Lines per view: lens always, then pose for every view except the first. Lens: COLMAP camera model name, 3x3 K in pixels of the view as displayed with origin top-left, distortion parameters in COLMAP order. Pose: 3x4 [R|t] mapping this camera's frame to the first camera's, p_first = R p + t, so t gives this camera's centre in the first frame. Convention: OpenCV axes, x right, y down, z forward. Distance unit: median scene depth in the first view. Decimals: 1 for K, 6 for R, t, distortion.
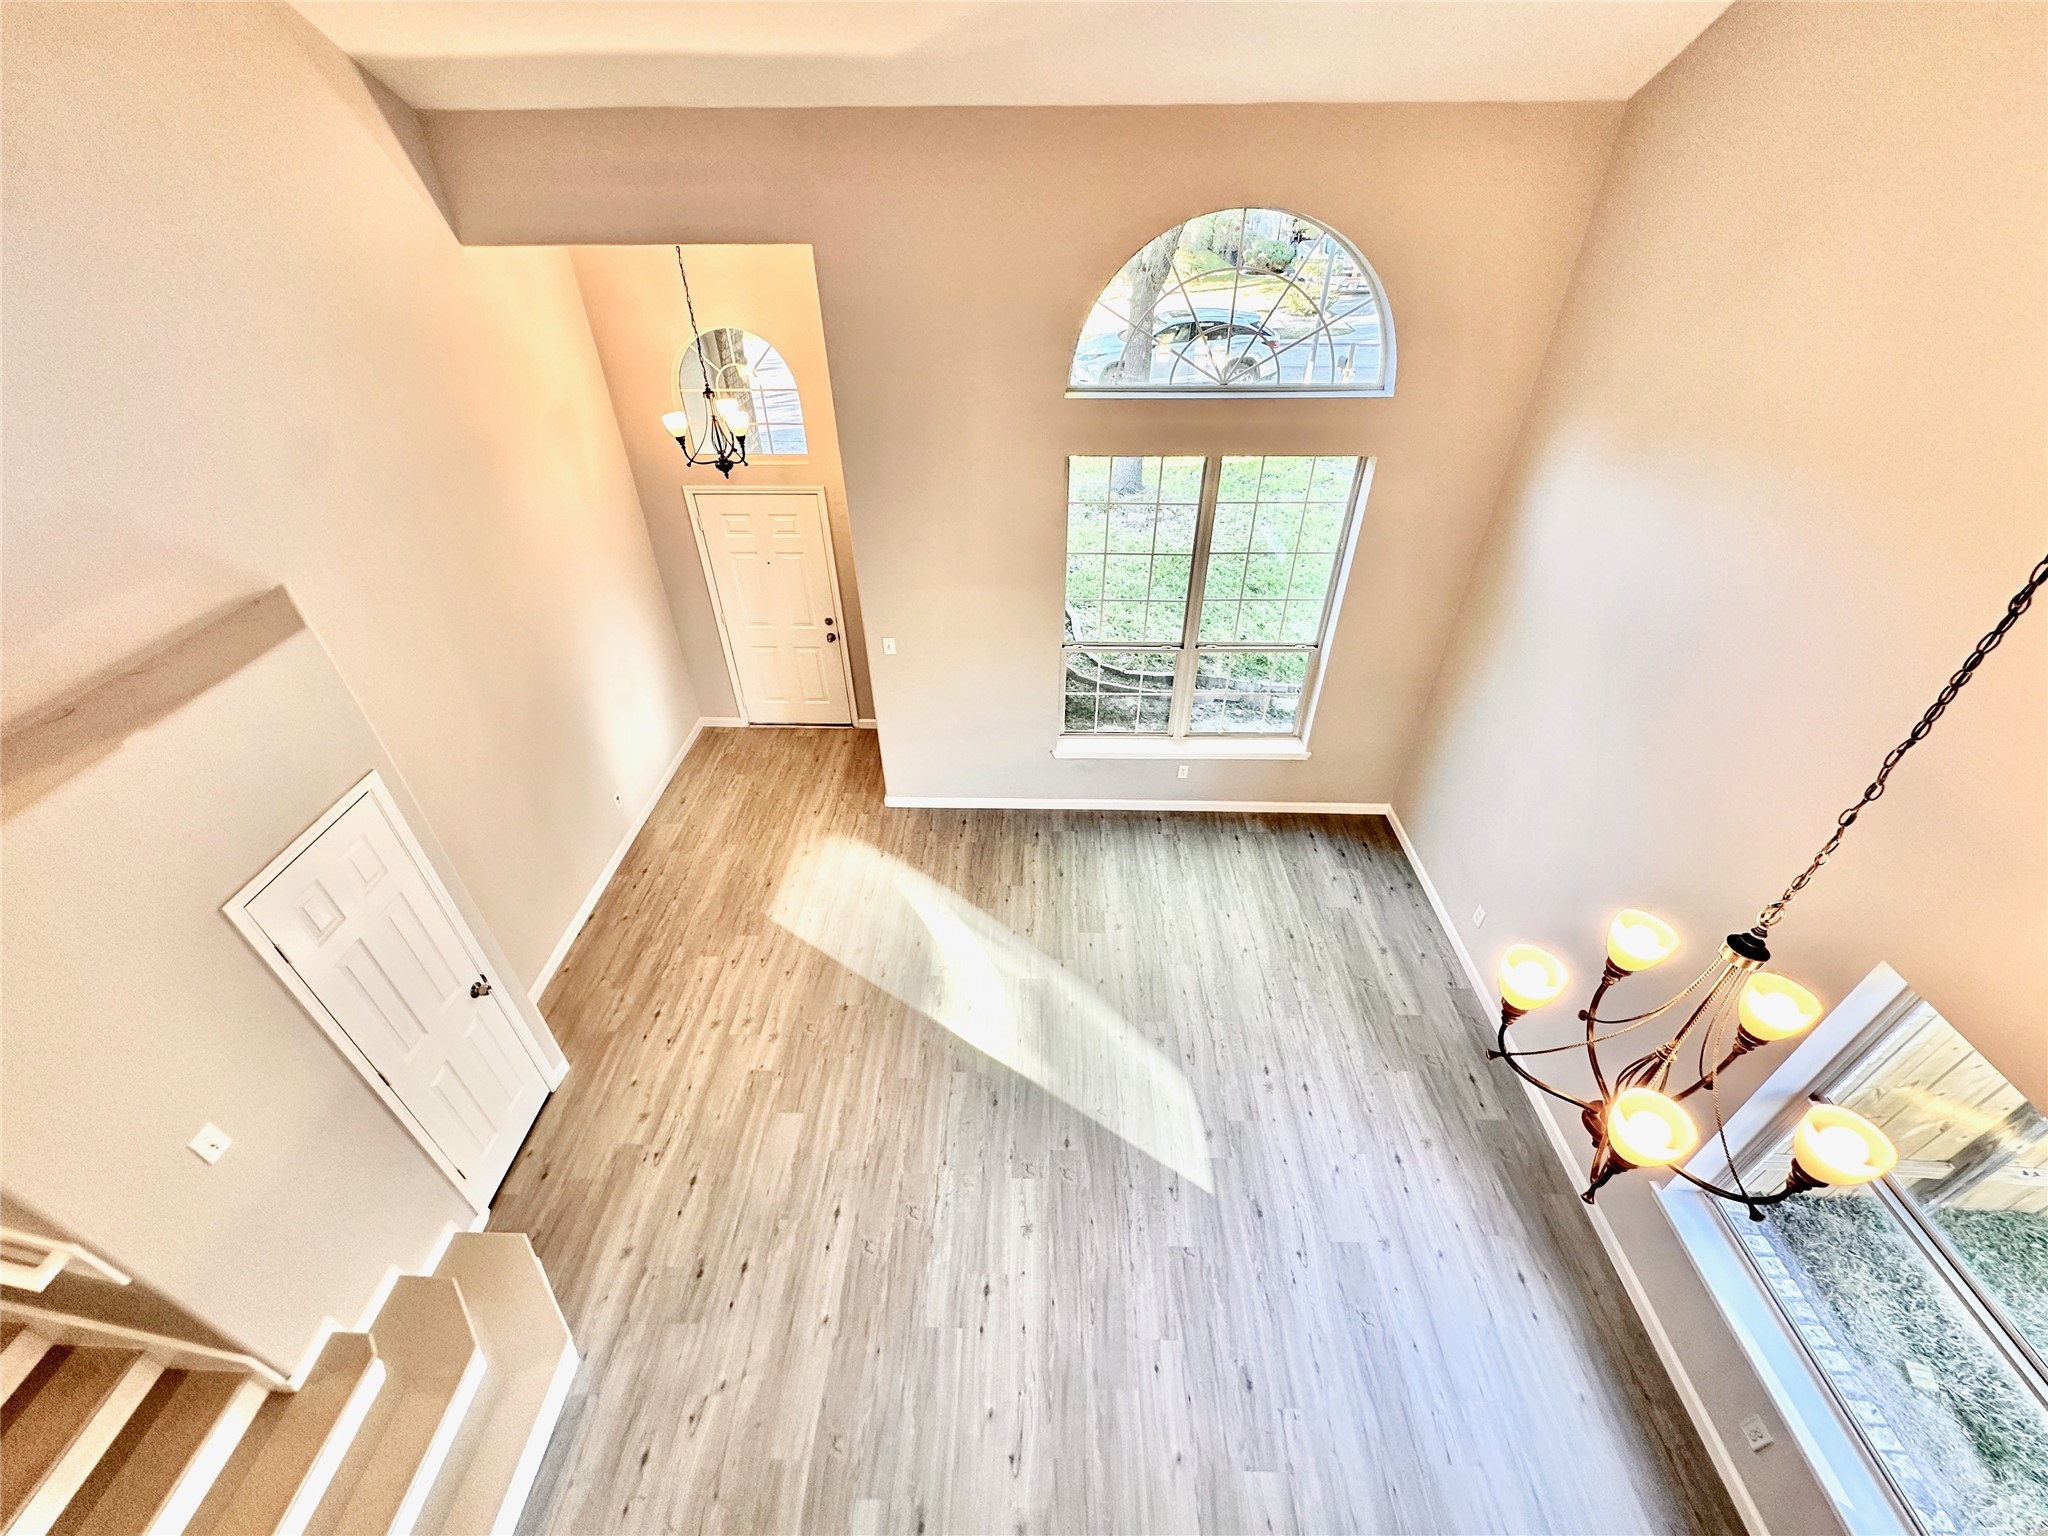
lens RADIAL K [[813.5, 0, 1024.0], [0, 813.5, 768.0], [0, 0, 1]] dist [-0.004900, 0.000322]
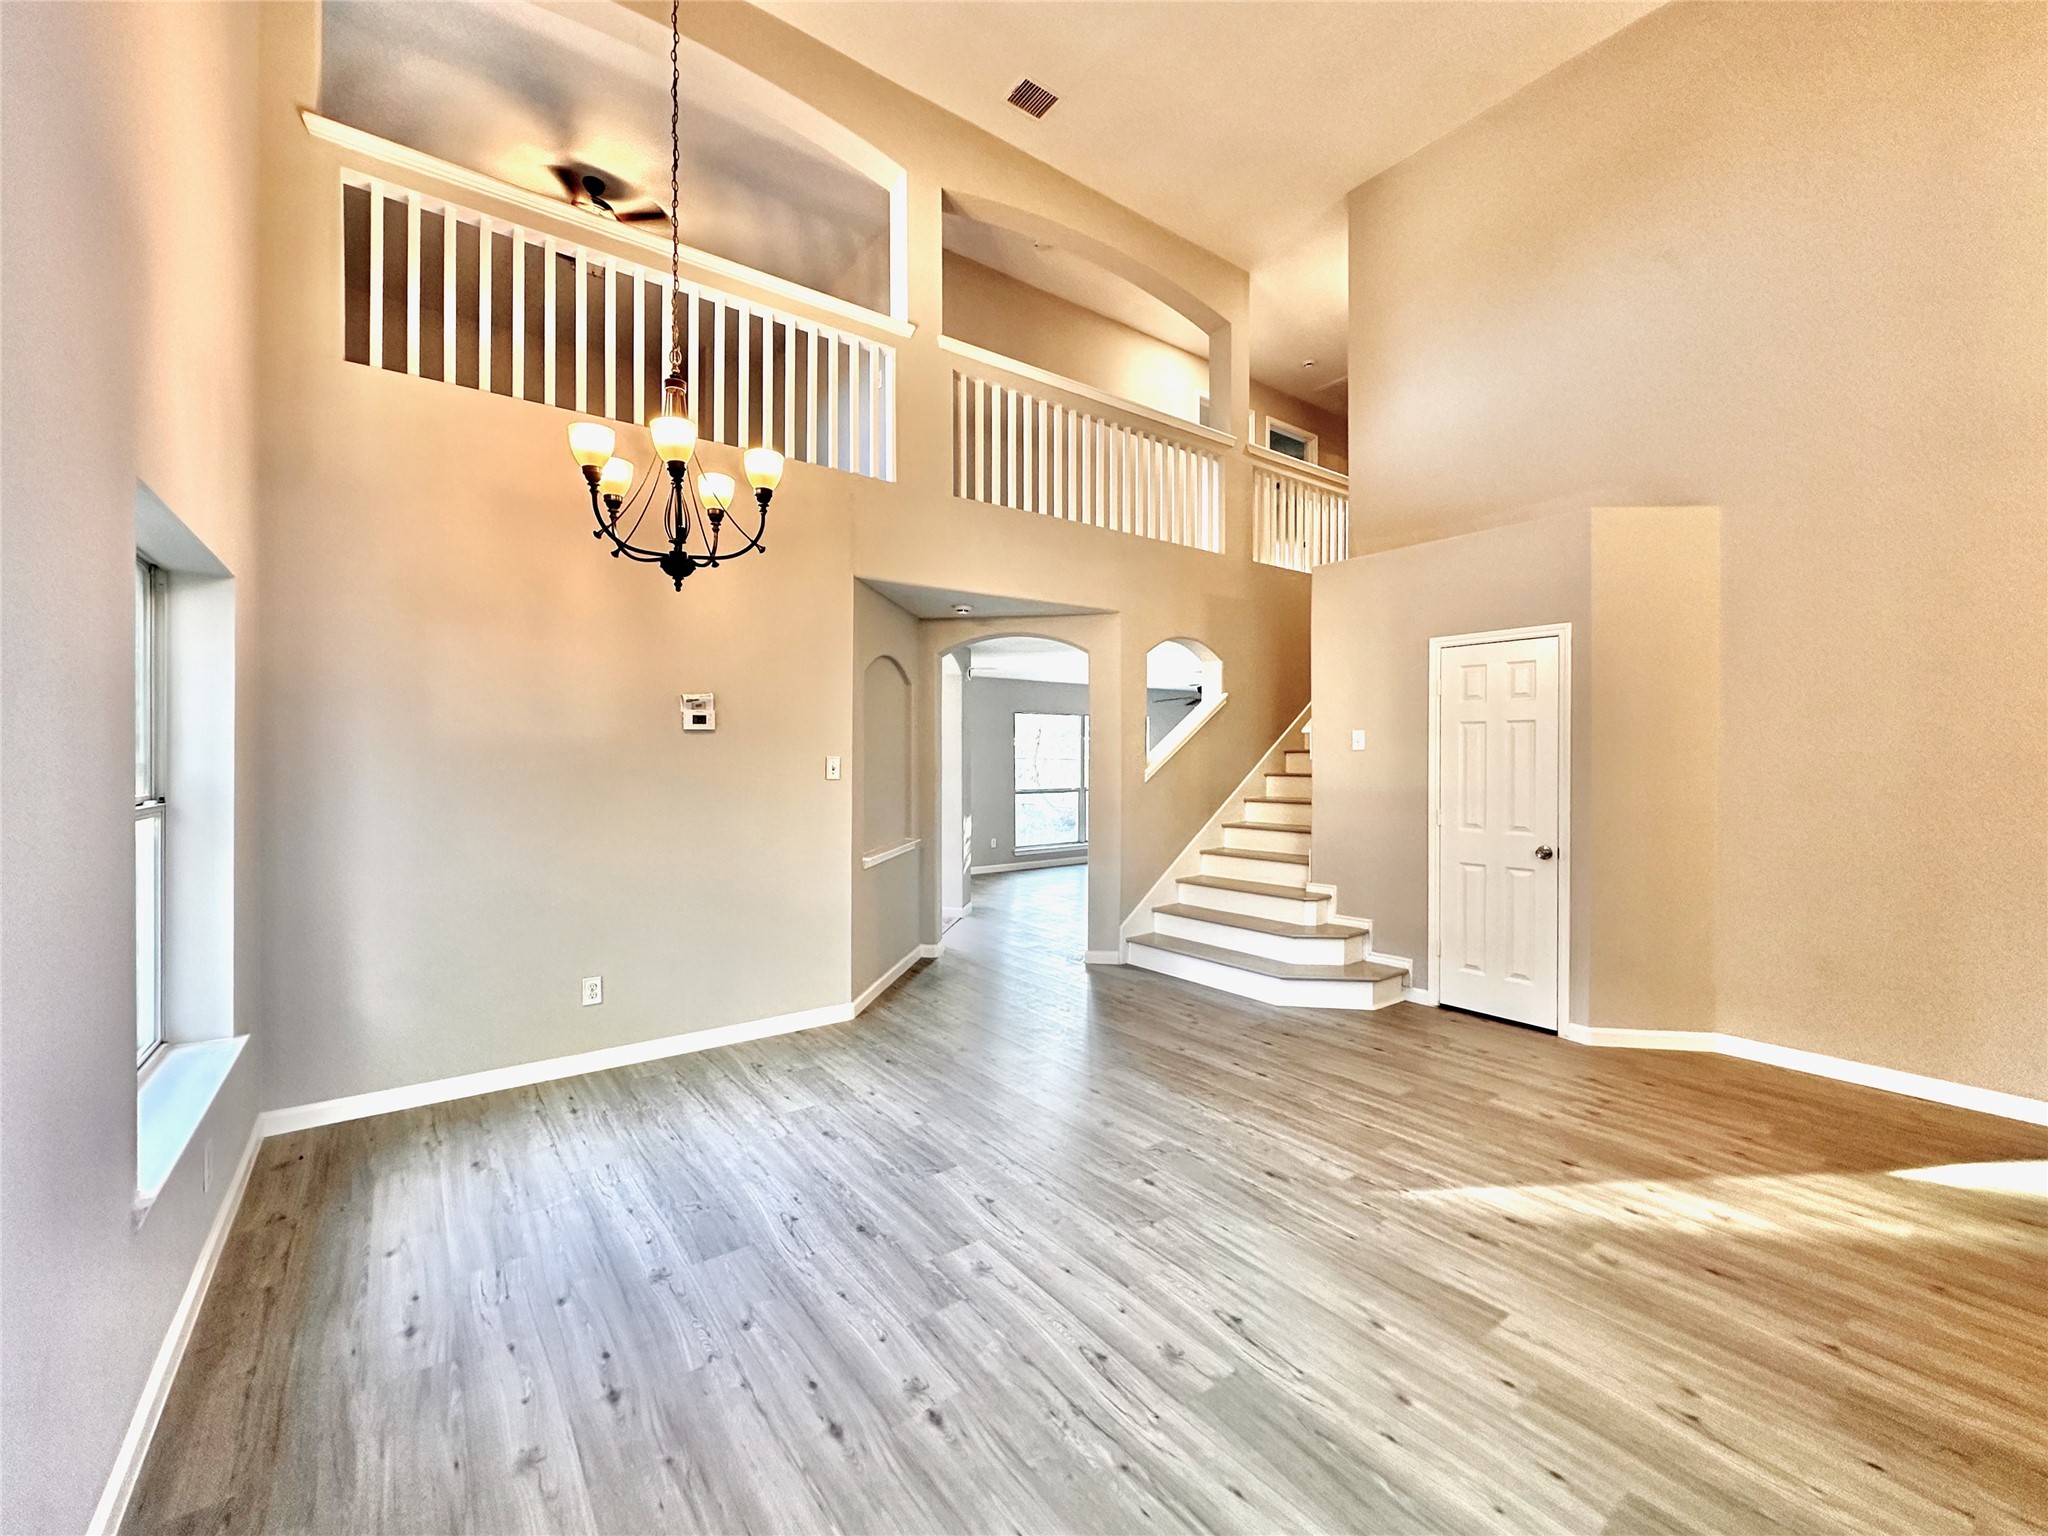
lens RADIAL K [[839.7, 0, 1014.1], [0, 839.7, 753.8], [0, 0, 1]] dist [0.001603, 0.000132]
pose [[-0.791900, -0.003107, -0.610642, 0.520842], [-0.369181, 0.798977, 0.474701, -0.098237], [0.486414, 0.601354, -0.633857, 1.084325]]
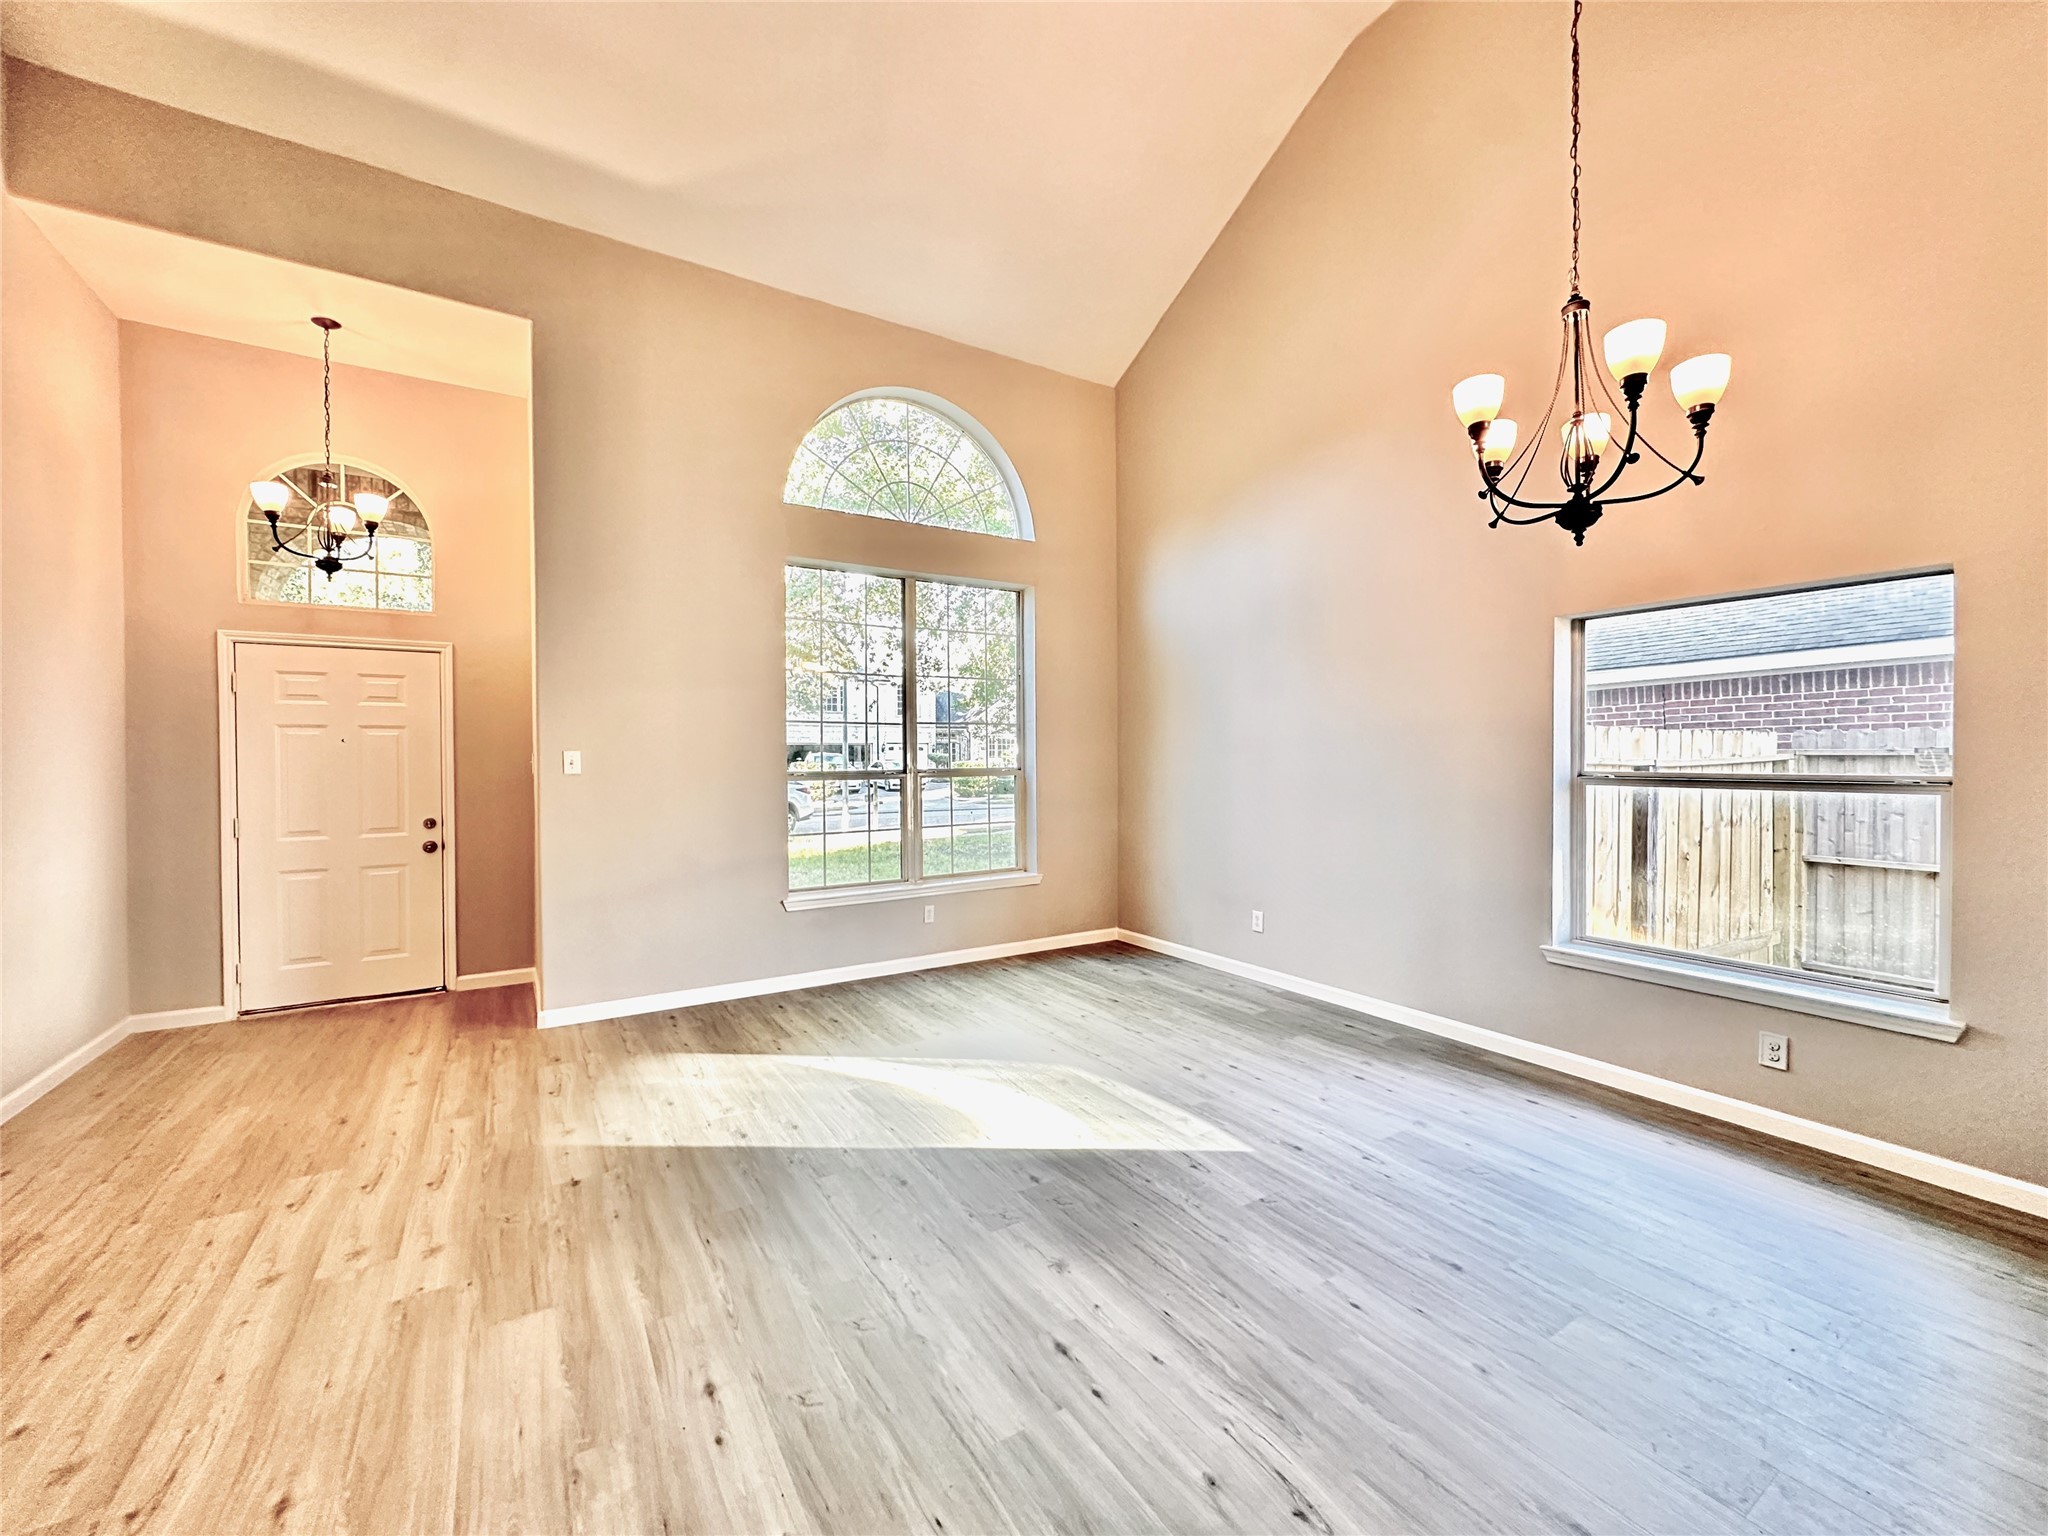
lens RADIAL K [[813.5, 0, 1024.0], [0, 813.5, 768.0], [0, 0, 1]] dist [-0.004900, 0.000322]
pose [[0.833026, -0.011399, 0.553116, -0.287310], [0.337051, 0.803276, -0.491064, 0.475020], [-0.438707, 0.595498, 0.672992, 0.341719]]
